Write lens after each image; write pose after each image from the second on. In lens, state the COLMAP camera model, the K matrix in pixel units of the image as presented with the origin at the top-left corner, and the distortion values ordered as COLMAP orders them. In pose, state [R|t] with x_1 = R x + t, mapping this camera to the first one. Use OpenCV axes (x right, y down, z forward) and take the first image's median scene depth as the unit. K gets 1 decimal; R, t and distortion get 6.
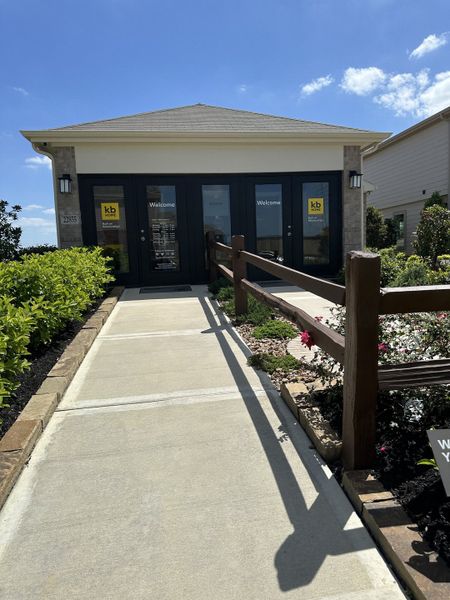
lens RADIAL K [[440.8, 0, 225.0], [0, 440.8, 300.0], [0, 0, 1]] dist [0.003814, 0.005140]
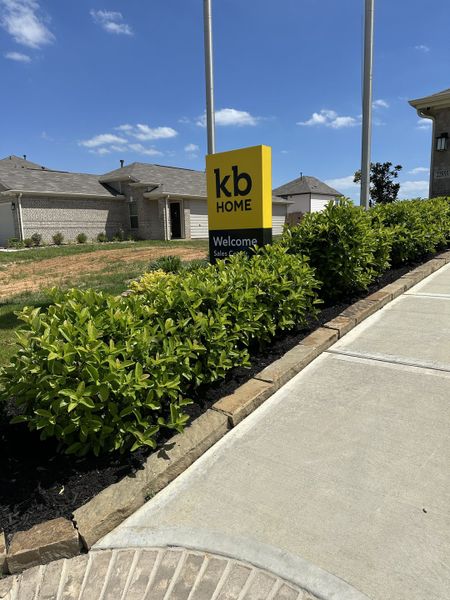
lens RADIAL K [[440.8, 0, 225.0], [0, 440.8, 300.0], [0, 0, 1]] dist [0.003814, 0.005140]
pose [[0.692271, 0.128931, -0.710026, 0.110535], [-0.072565, 0.991360, 0.109267, 0.056353], [0.717980, -0.024119, 0.695646, -0.201349]]
